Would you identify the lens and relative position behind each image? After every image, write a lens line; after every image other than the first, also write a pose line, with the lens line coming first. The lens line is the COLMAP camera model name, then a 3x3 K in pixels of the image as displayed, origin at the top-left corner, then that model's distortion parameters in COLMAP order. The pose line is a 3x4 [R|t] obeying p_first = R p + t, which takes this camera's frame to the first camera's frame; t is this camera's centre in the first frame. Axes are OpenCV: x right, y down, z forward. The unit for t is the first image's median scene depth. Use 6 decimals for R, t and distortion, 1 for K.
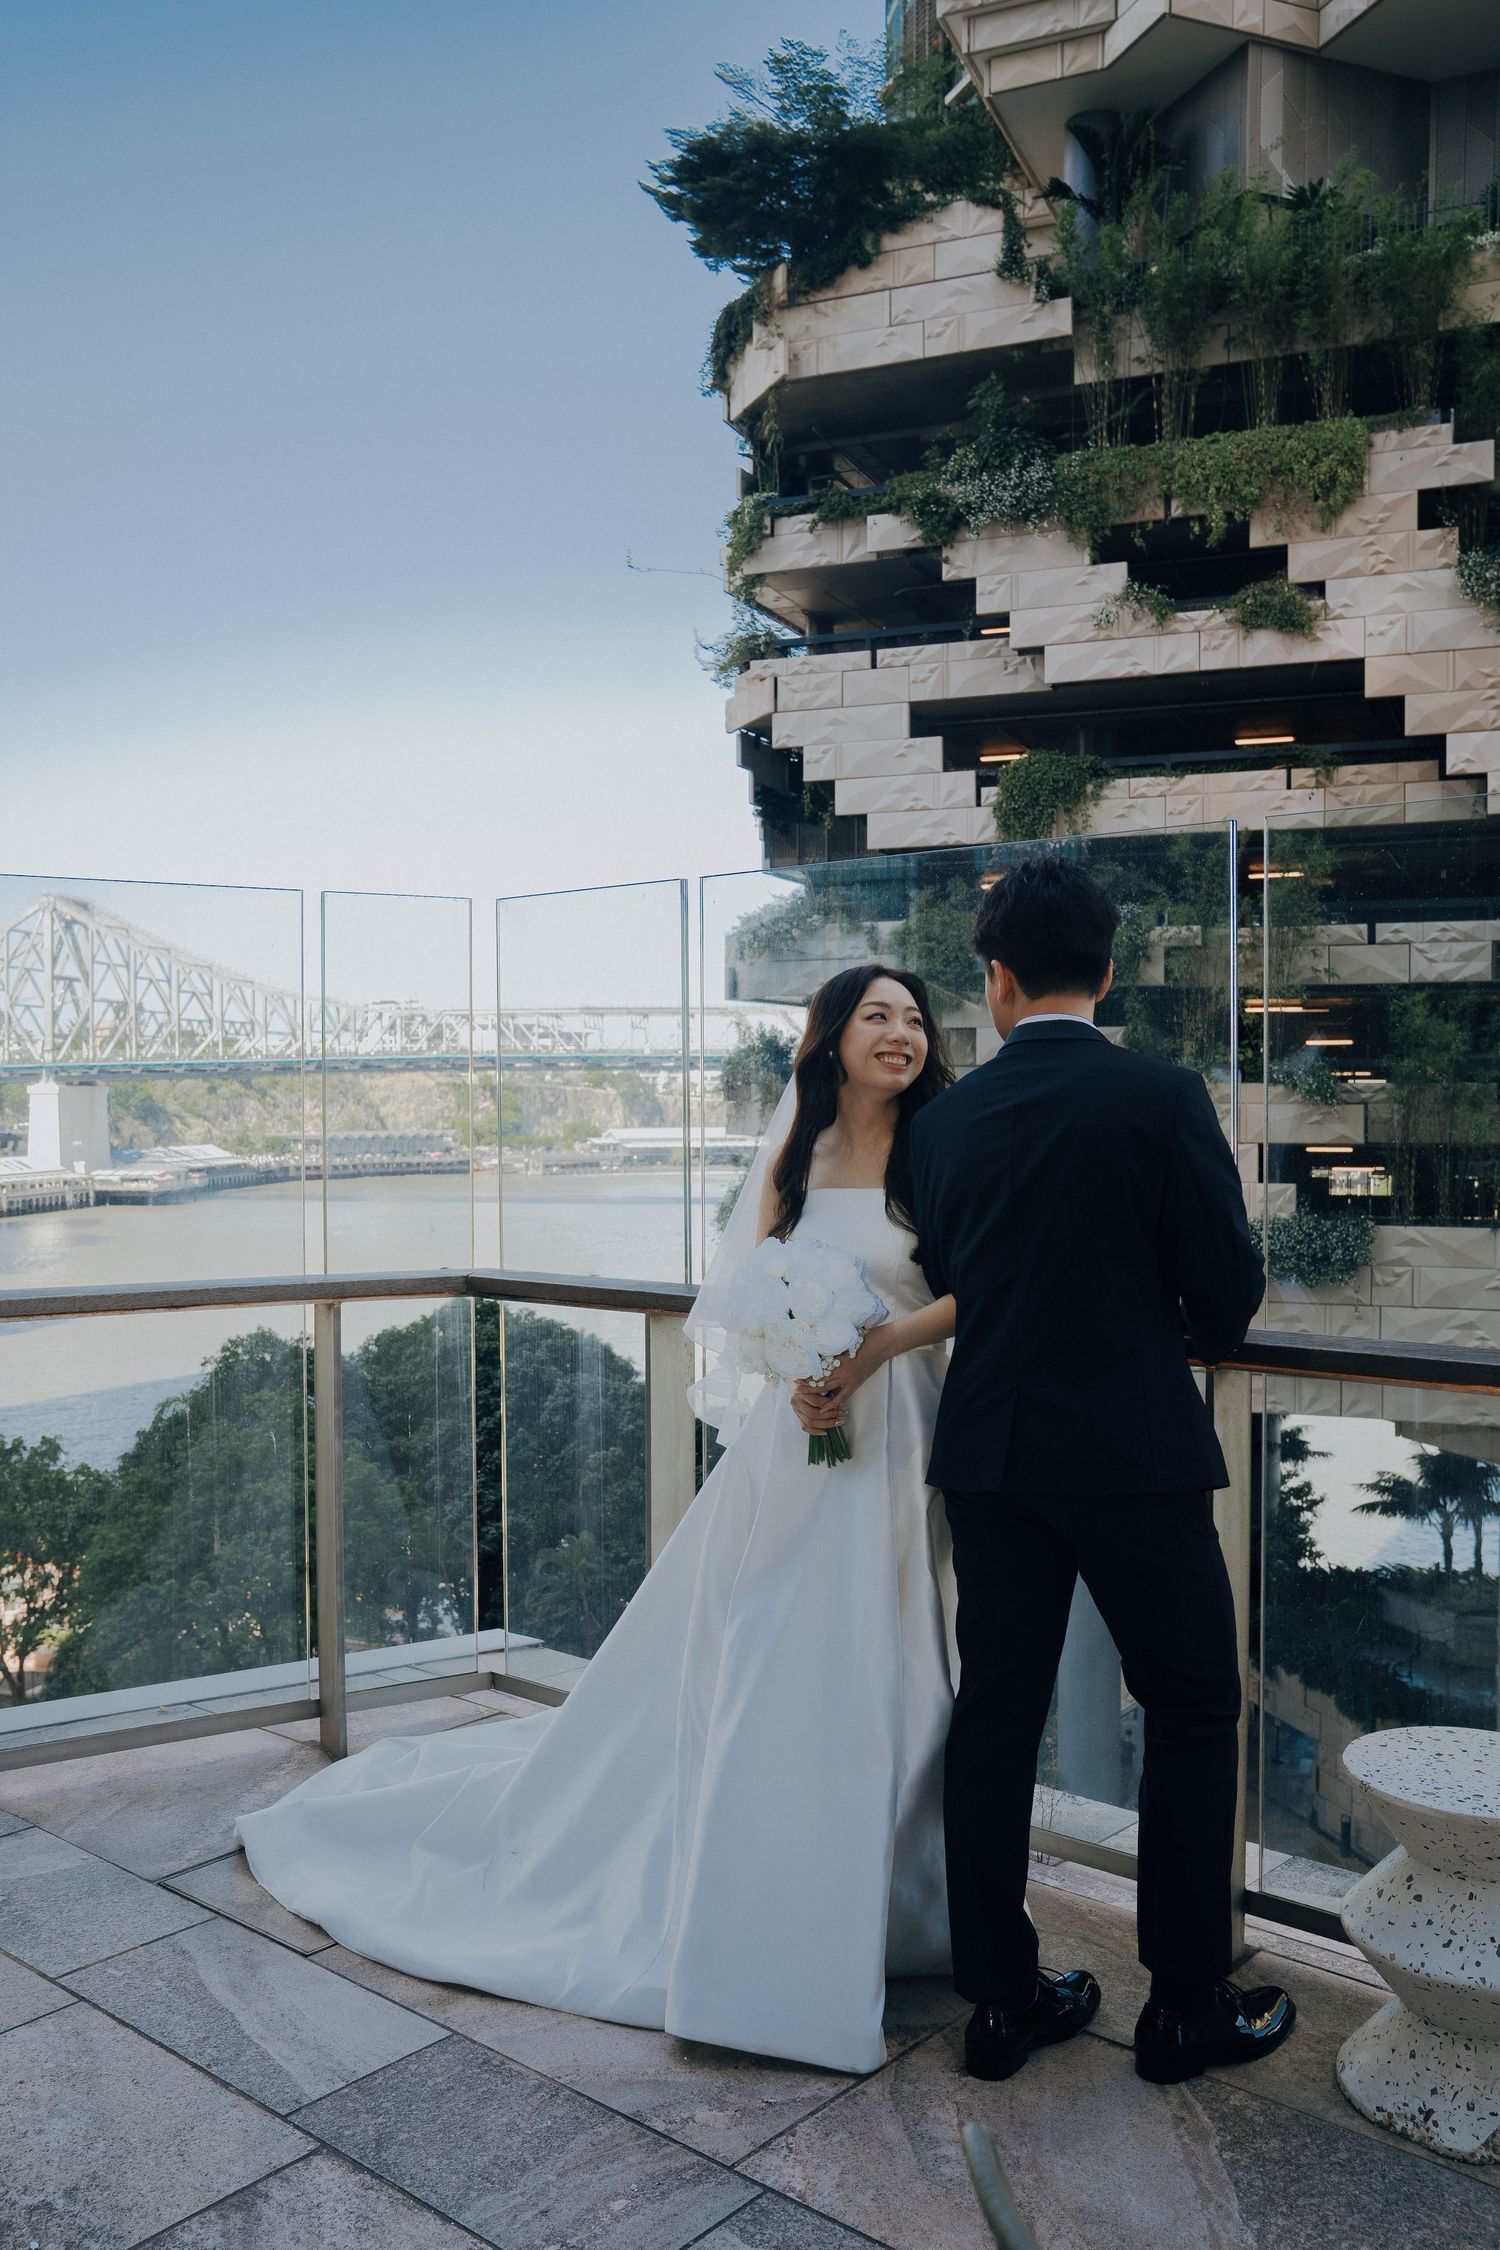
lens RADIAL K [[1968.4, 0, 750.0], [0, 1968.4, 1125.0], [0, 0, 1]] dist [-0.085163, 0.157811]
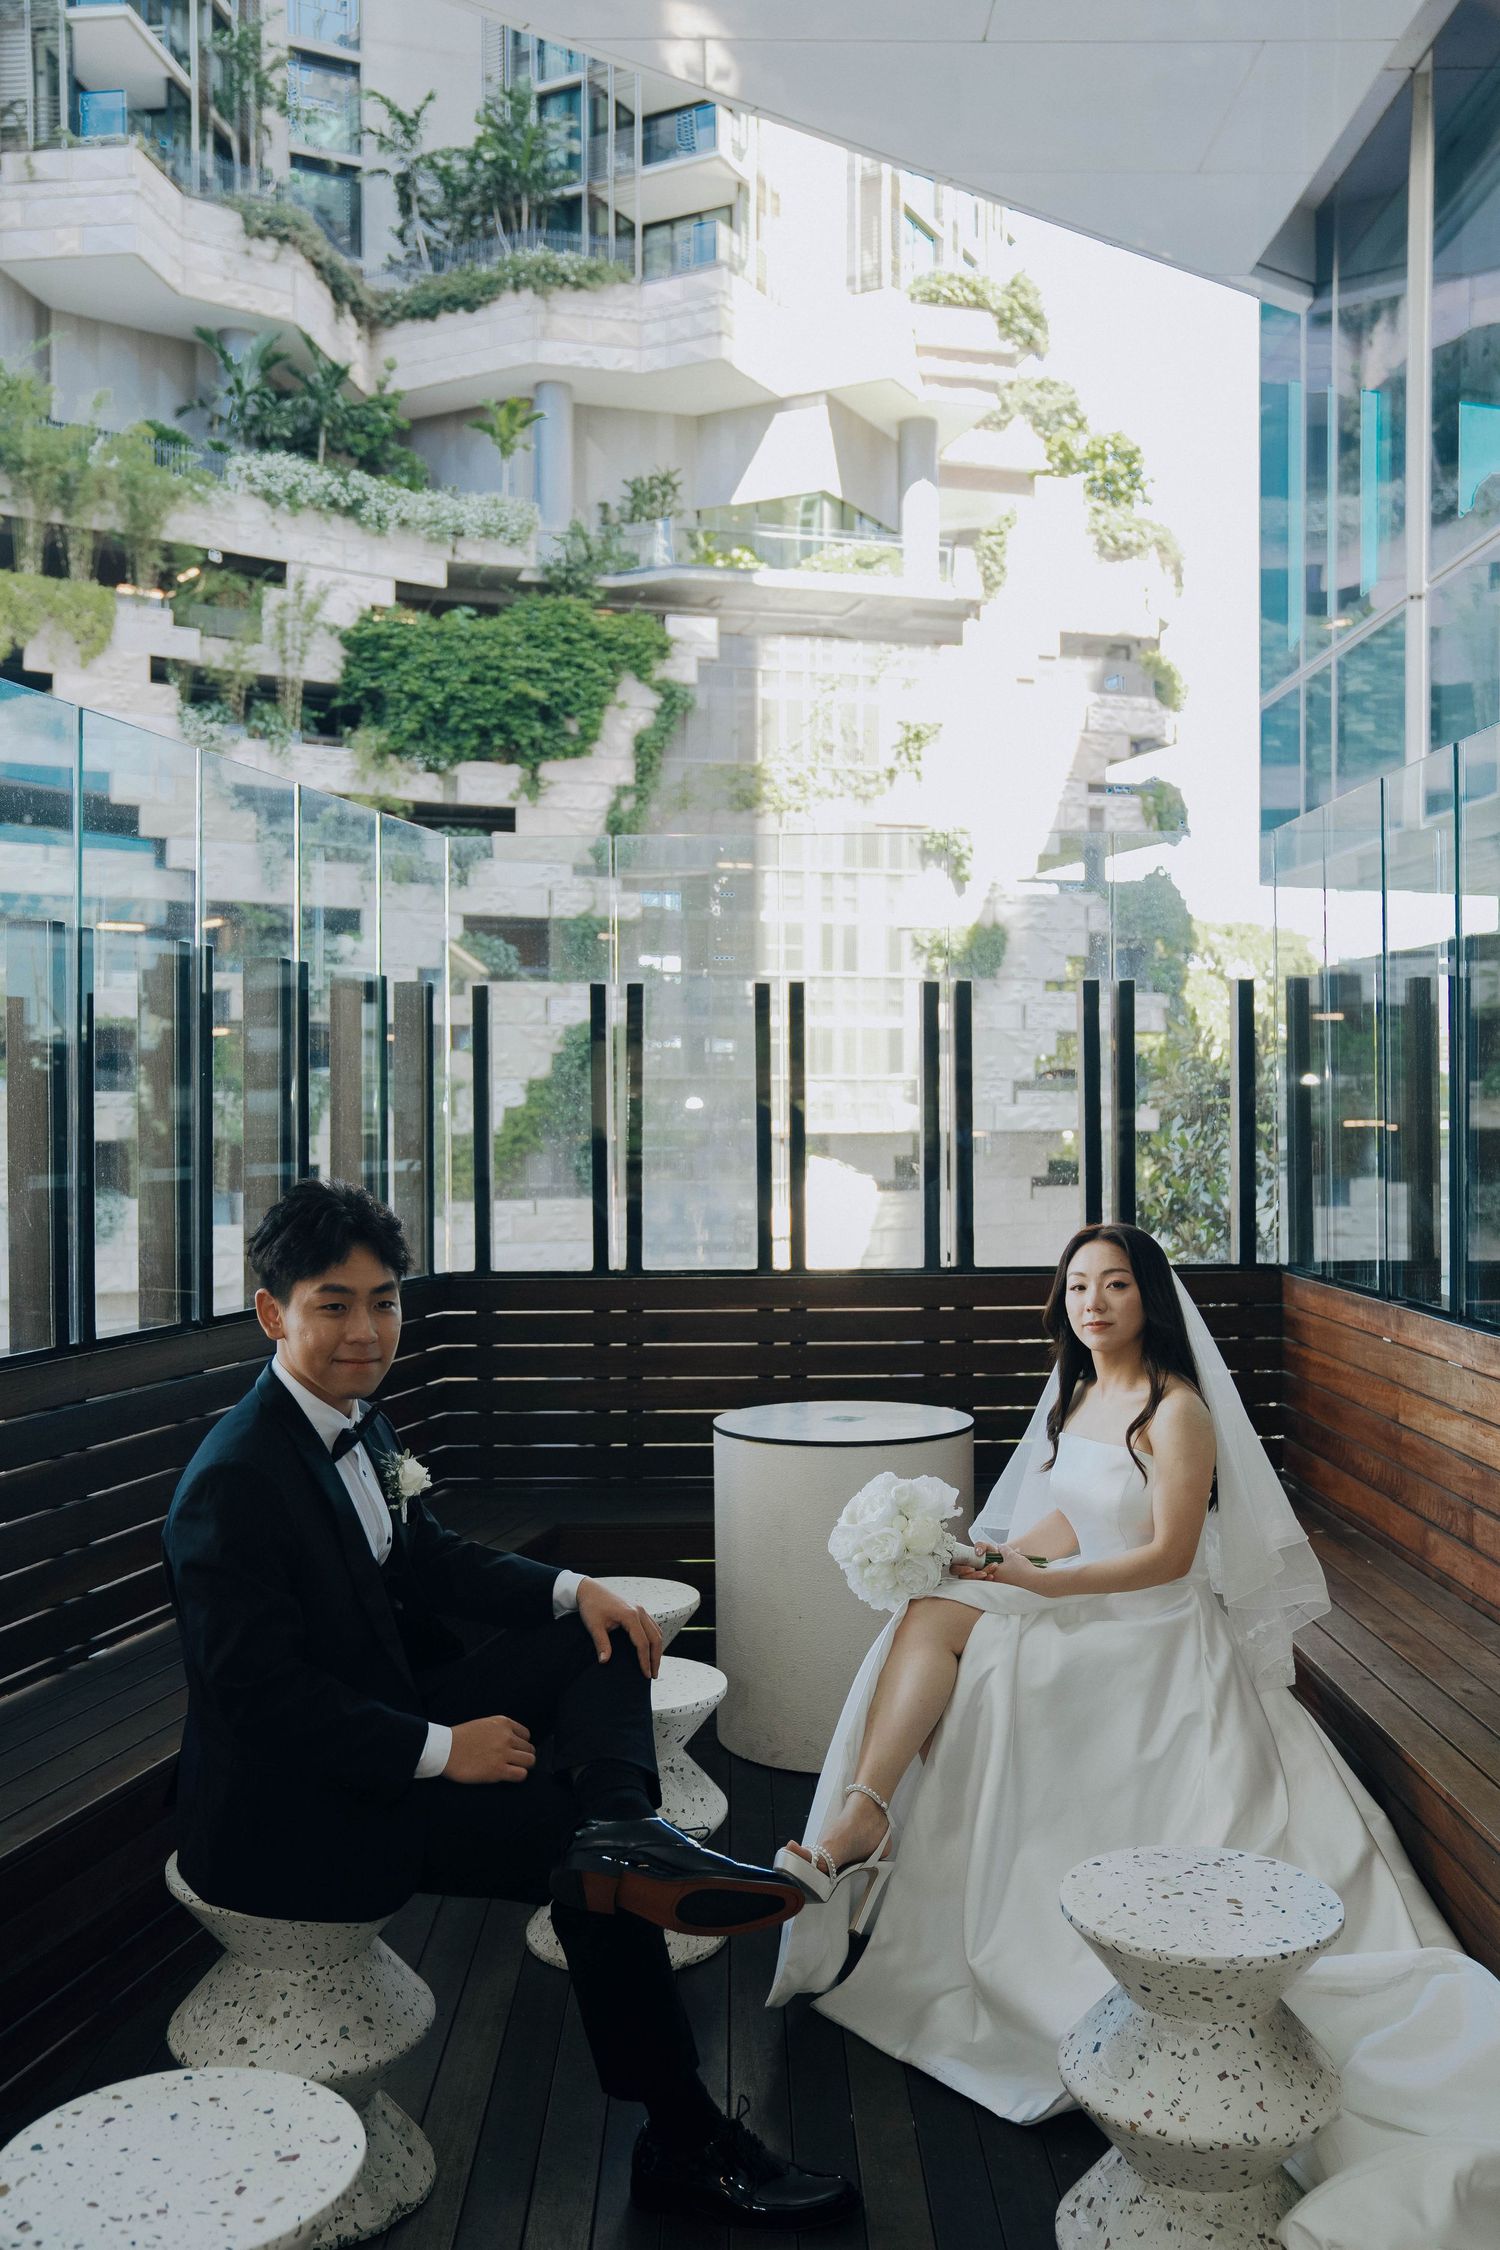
lens RADIAL K [[1968.4, 0, 750.0], [0, 1968.4, 1125.0], [0, 0, 1]] dist [-0.085163, 0.157811]
pose [[0.498152, -0.012443, 0.867000, -0.607189], [0.014493, 0.999877, 0.006023, -0.000708], [-0.866969, 0.009565, 0.498271, -0.033382]]
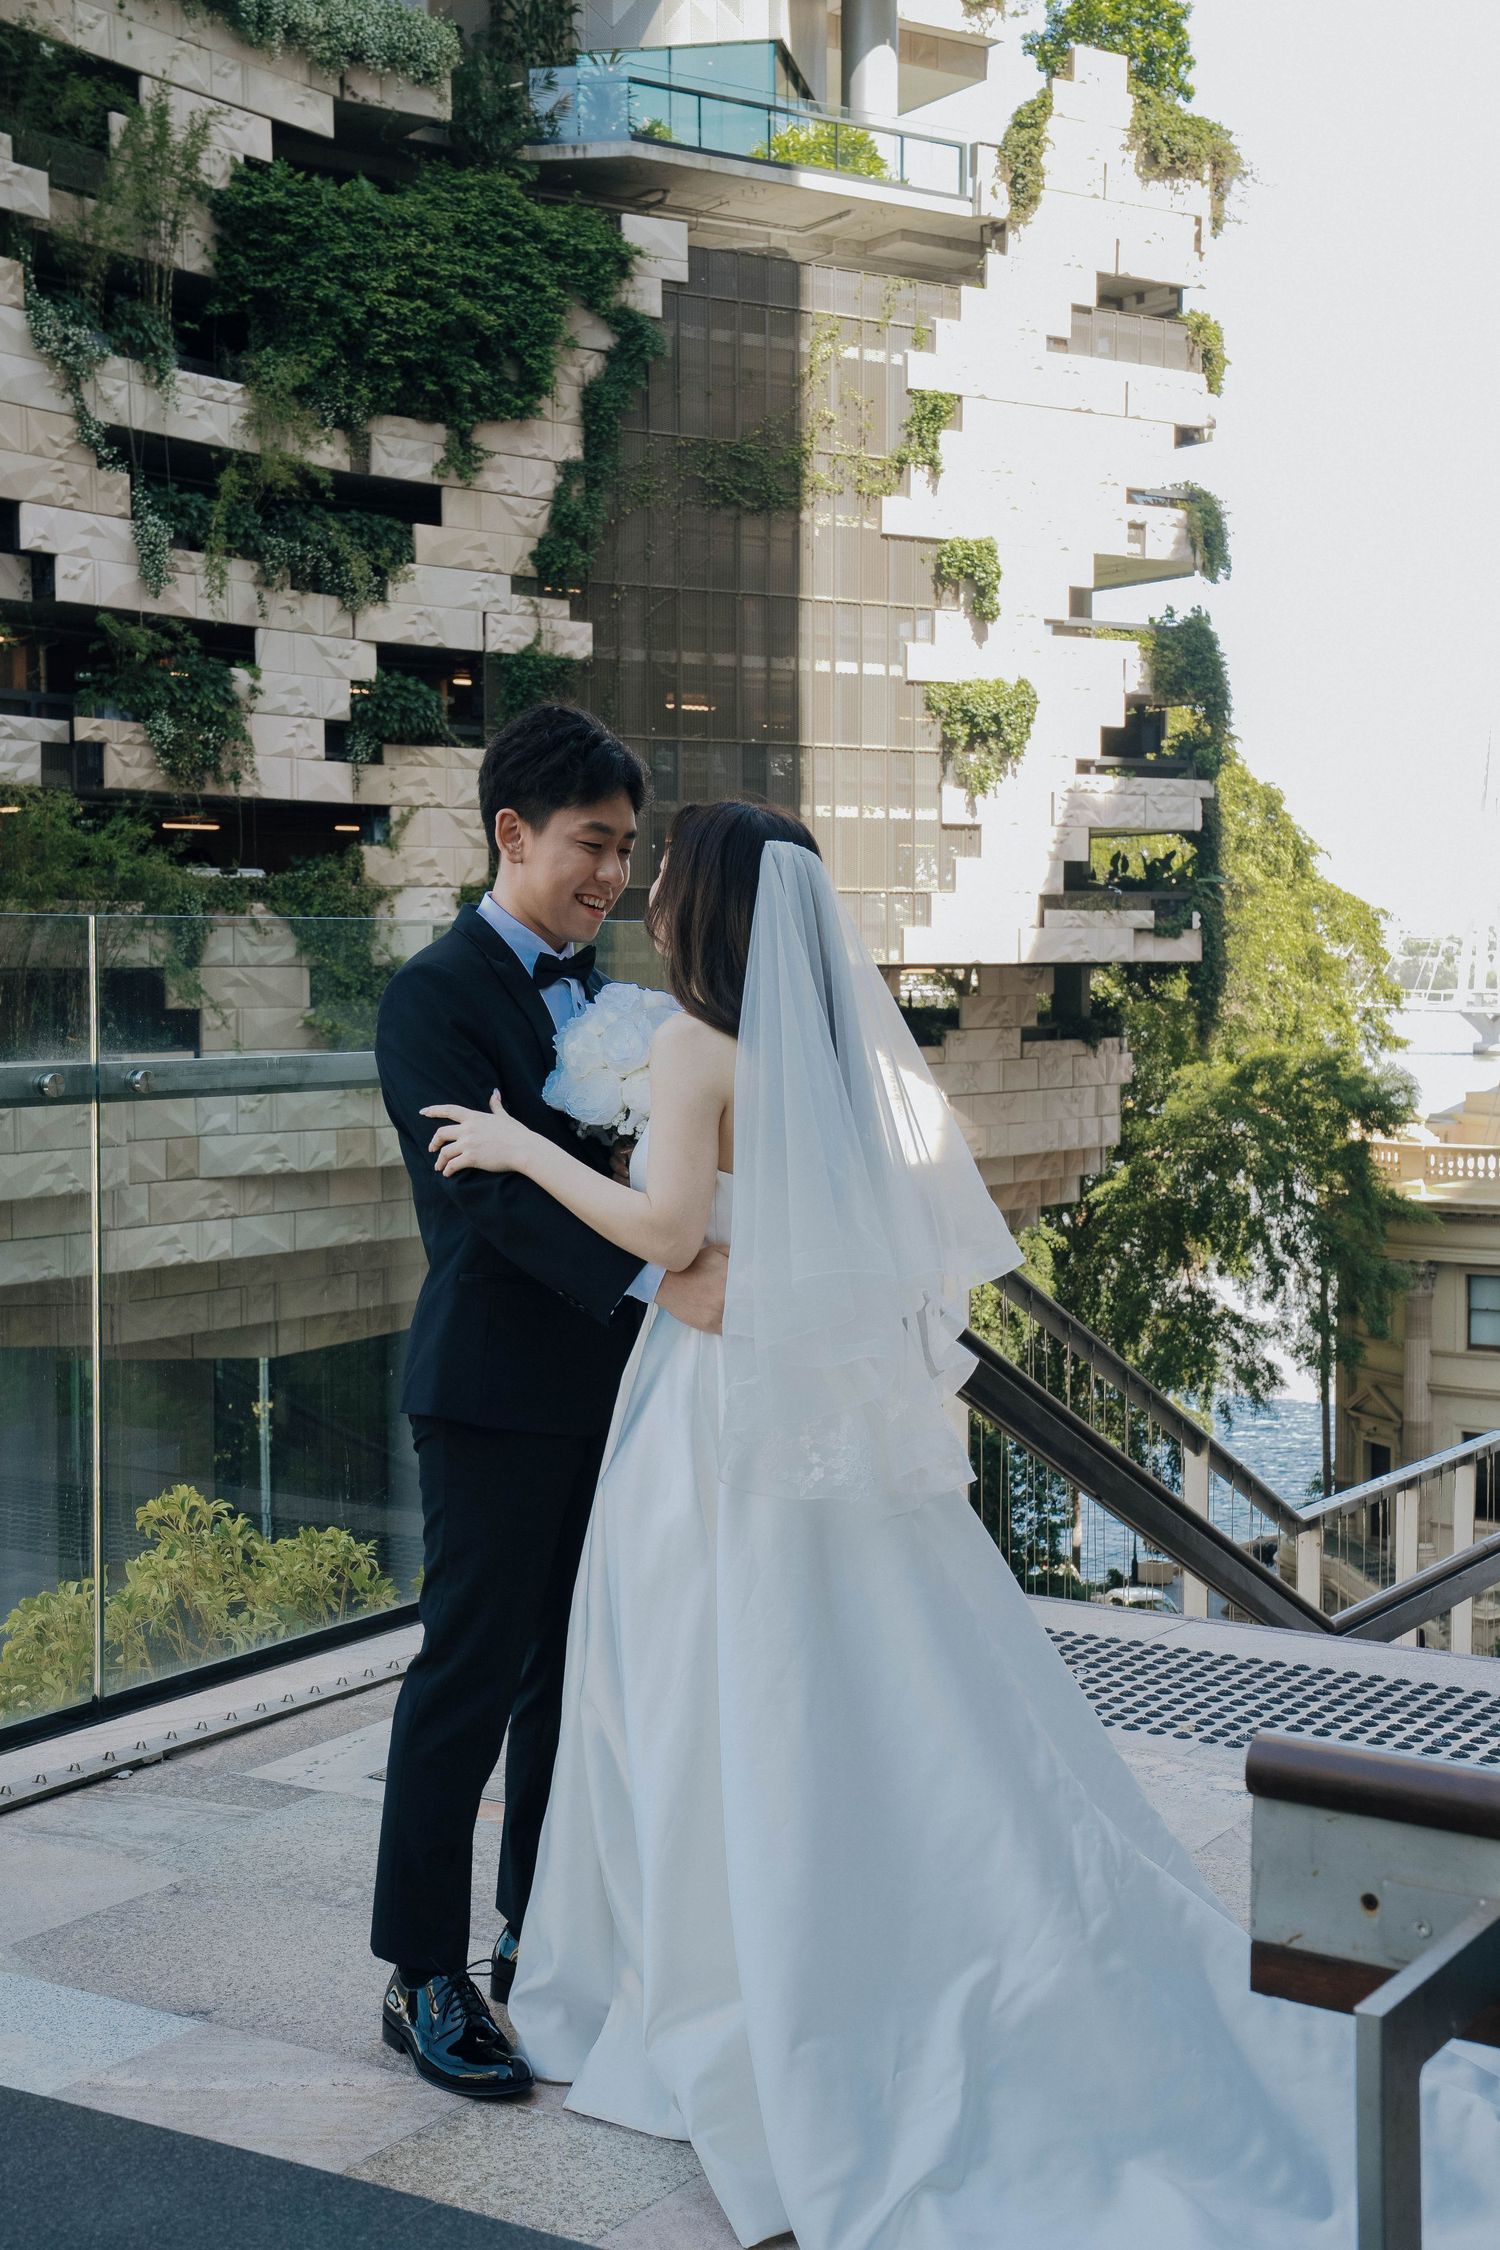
lens RADIAL K [[2845.3, 0, 747.0], [0, 2845.3, 1068.1], [0, 0, 1]] dist [0.163534, 0.014949]
pose [[0.208166, -0.041801, 0.977200, -0.830396], [0.019565, 0.999064, 0.038568, 0.010777], [-0.977898, 0.011090, 0.208789, 0.393598]]
